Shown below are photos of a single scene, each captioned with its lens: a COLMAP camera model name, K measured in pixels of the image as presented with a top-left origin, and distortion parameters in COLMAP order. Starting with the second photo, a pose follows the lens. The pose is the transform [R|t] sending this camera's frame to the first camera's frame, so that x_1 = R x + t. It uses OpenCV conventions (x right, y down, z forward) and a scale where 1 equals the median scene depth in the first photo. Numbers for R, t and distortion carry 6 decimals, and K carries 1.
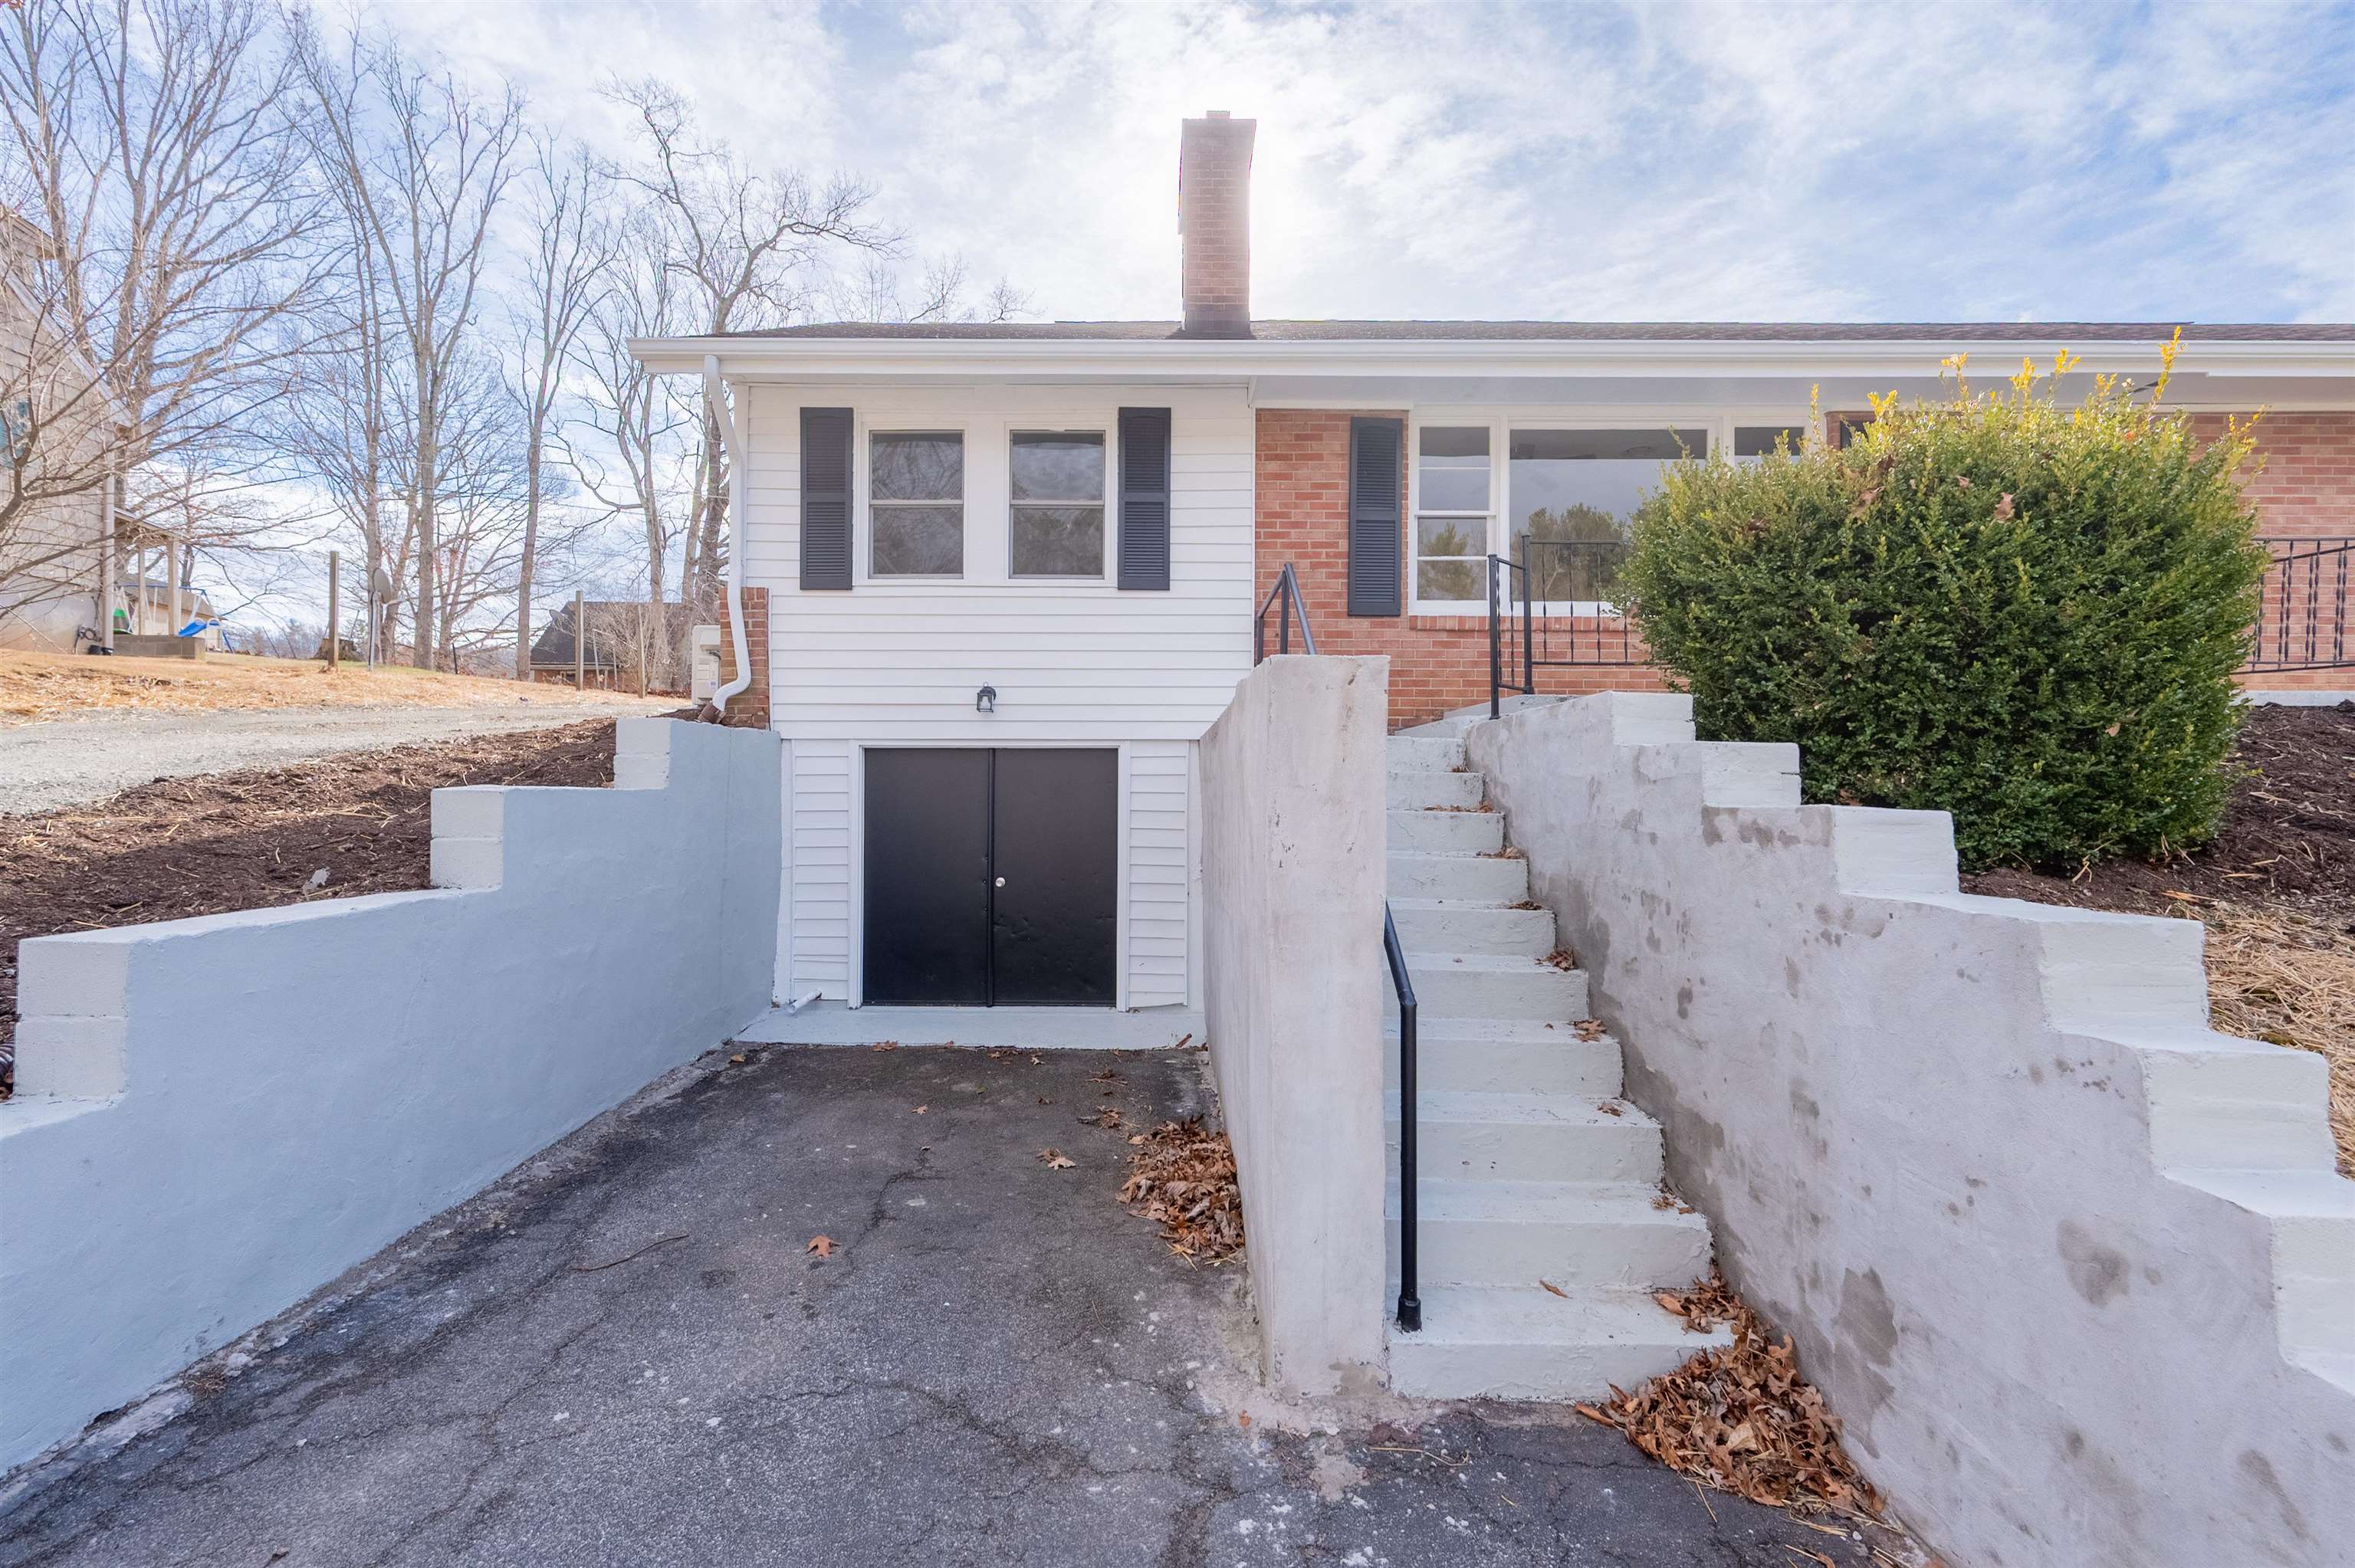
lens RADIAL K [[1008.8, 0, 1154.2], [0, 1008.8, 797.2], [0, 0, 1]] dist [0.000305, -0.000815]
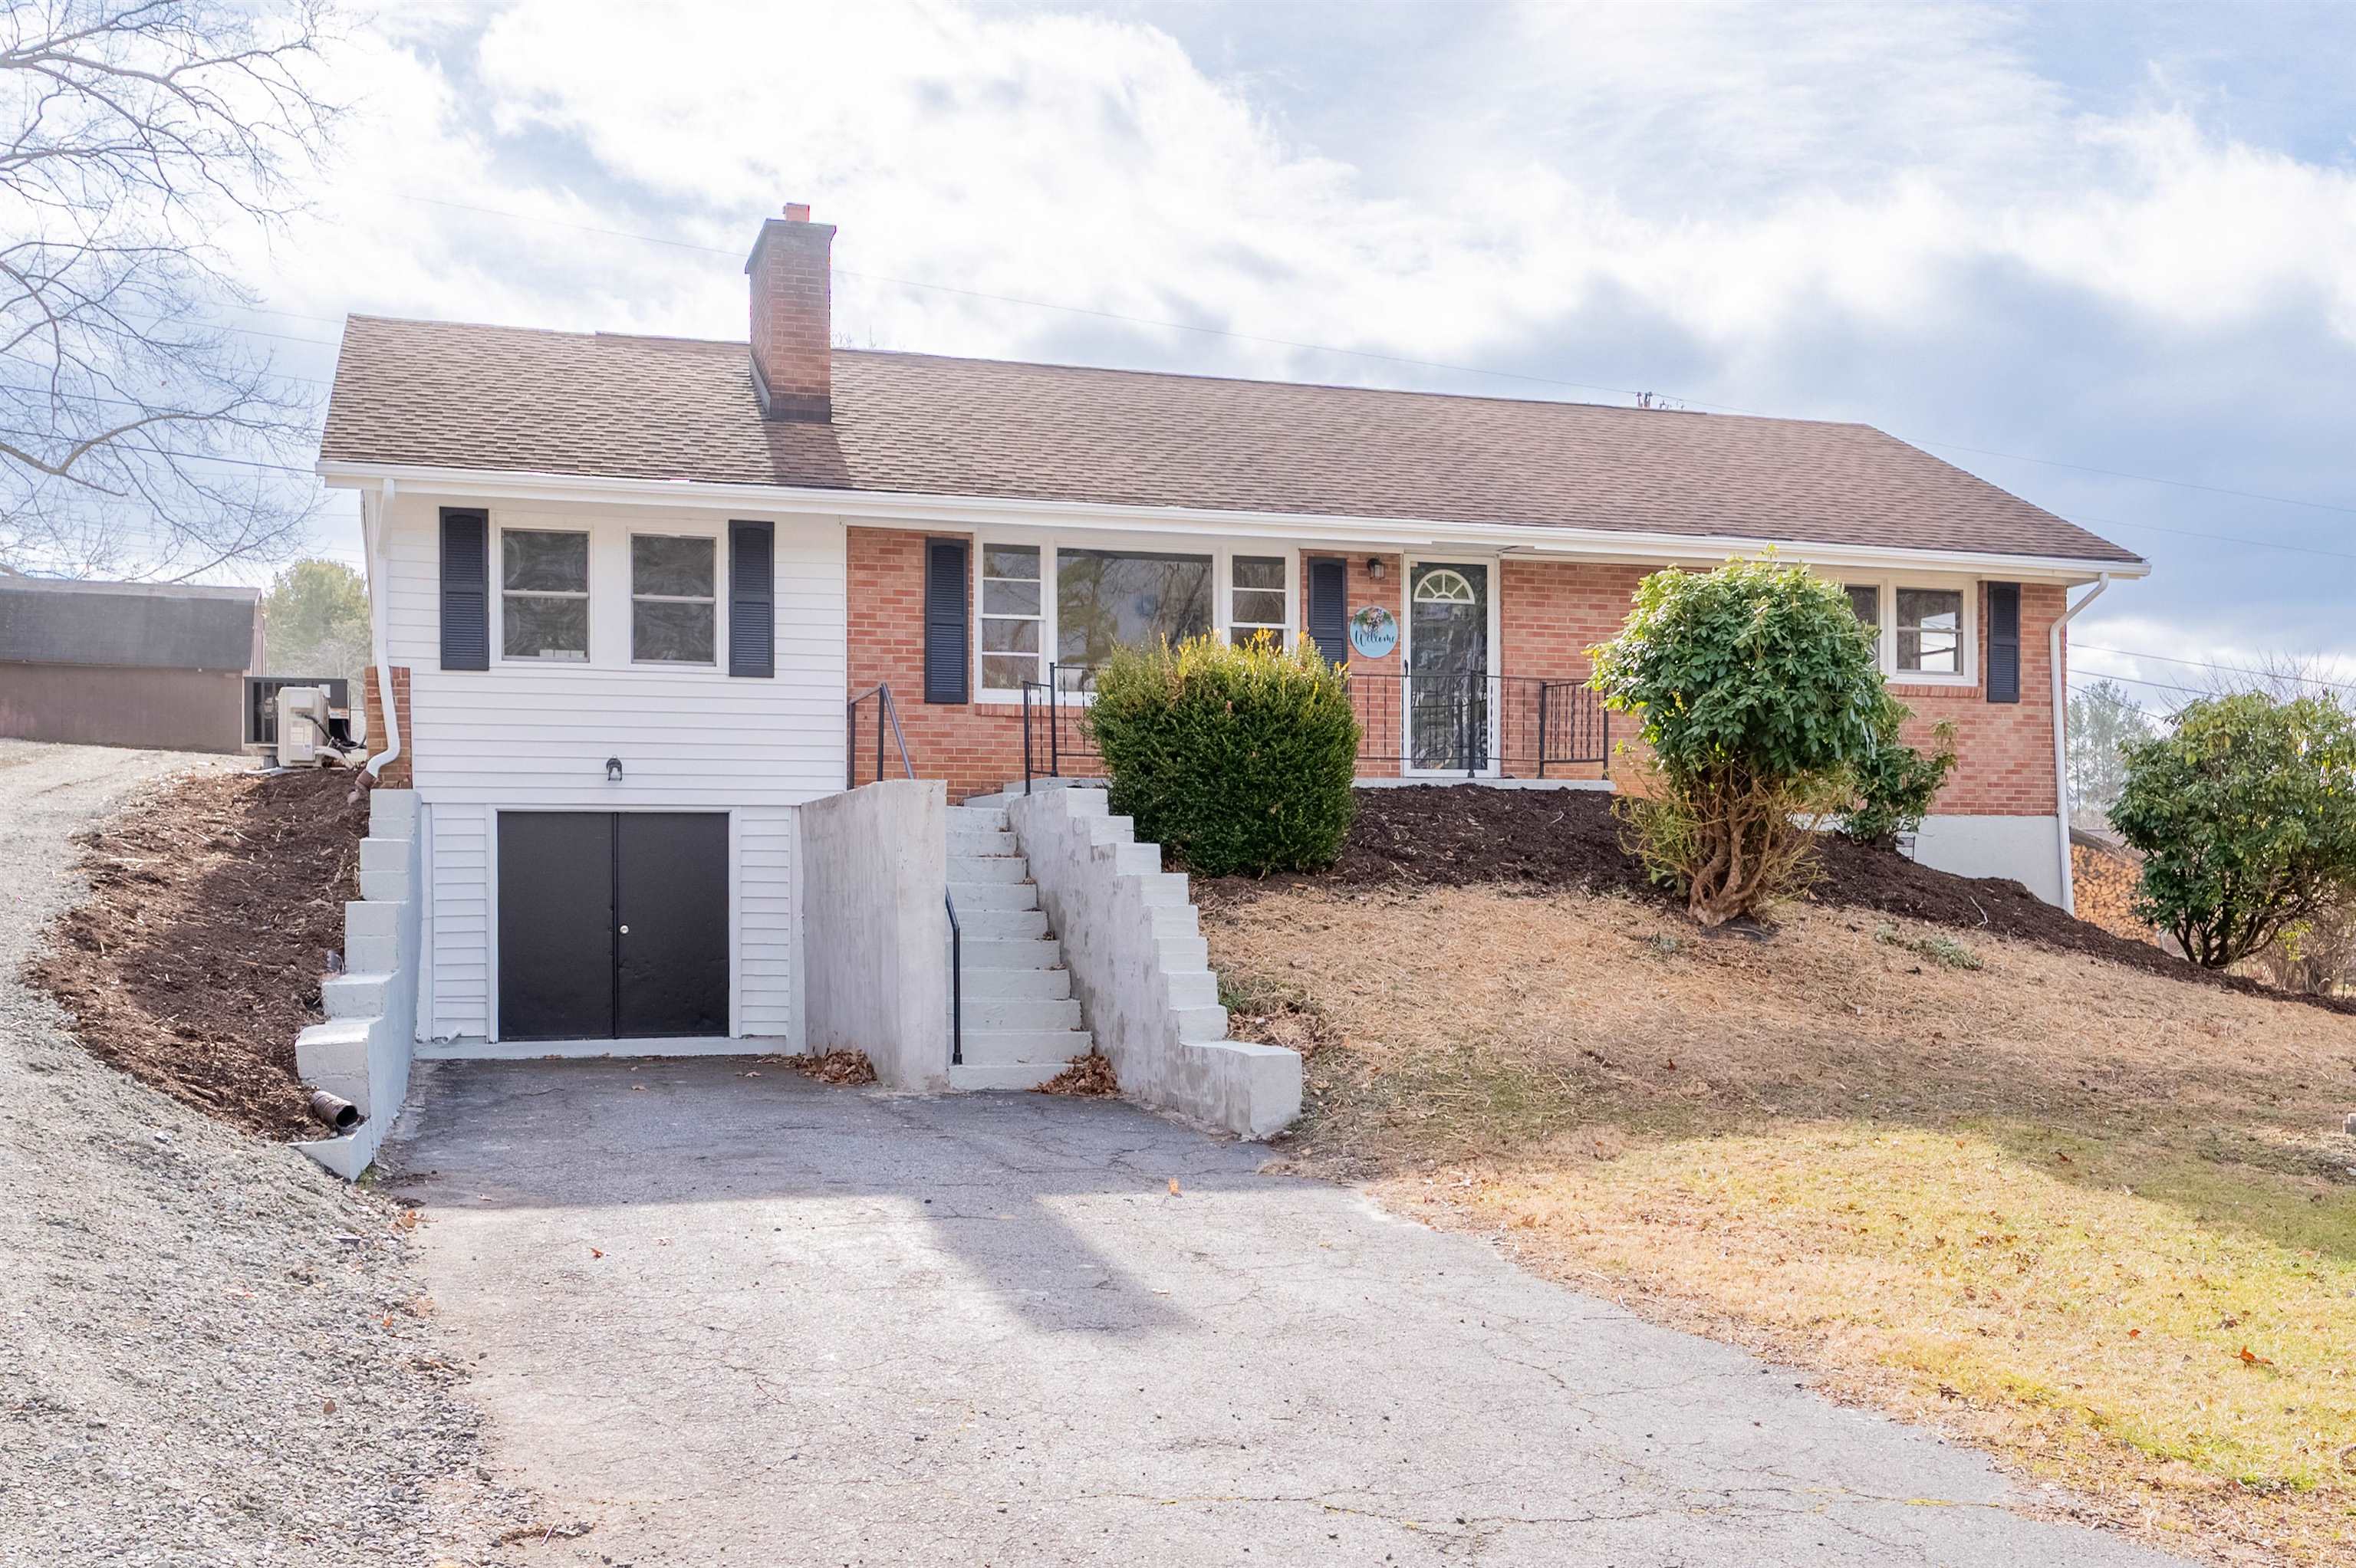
lens RADIAL K [[2164.5, 0, 1175.4], [0, 2164.5, 903.7], [0, 0, 1]] dist [-0.008014, 0.000000]
pose [[0.952436, -0.009067, 0.304604, -0.307722], [0.008500, 0.999959, 0.003185, 0.052935], [-0.304620, -0.000444, 0.952474, -1.529202]]
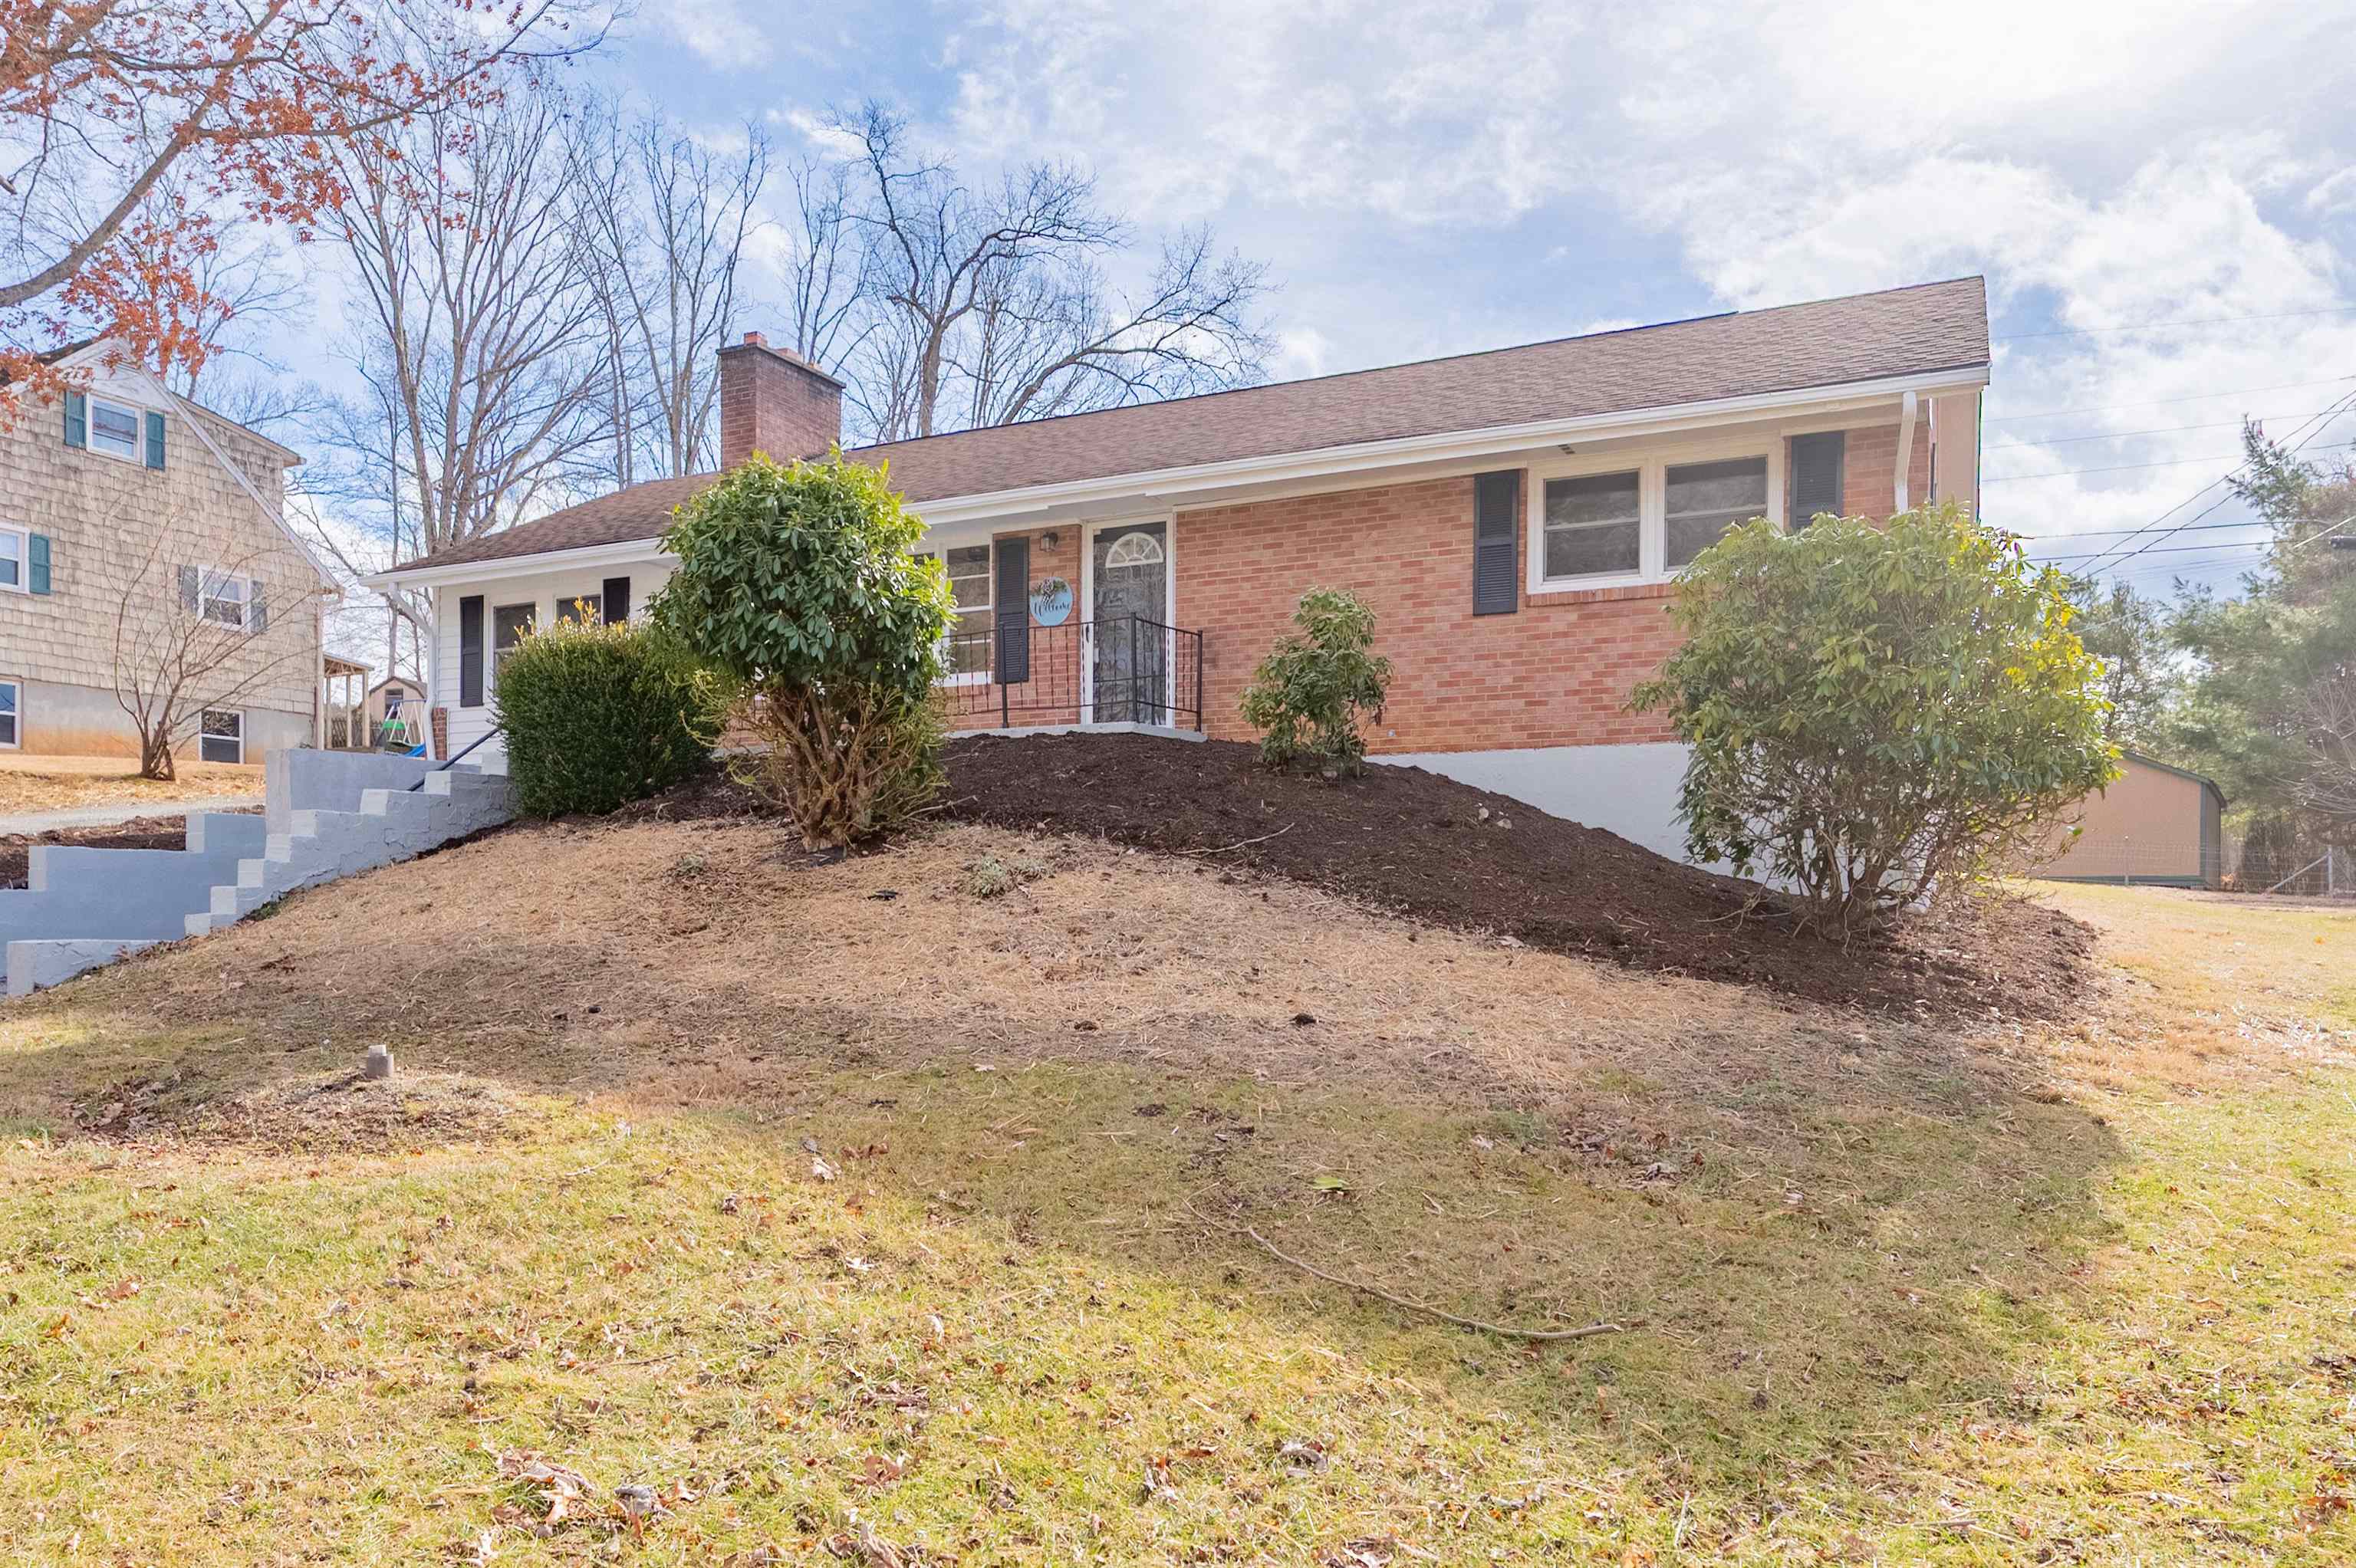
lens RADIAL K [[1583.9, 0, 1135.2], [0, 1583.9, 928.1], [0, 0, 1]] dist [-0.009392, 0.009851]
pose [[0.901488, 0.000973, -0.432802, 1.778454], [-0.001299, 0.999999, -0.000457, 0.158274], [0.432801, 0.000974, 0.901489, -0.868381]]
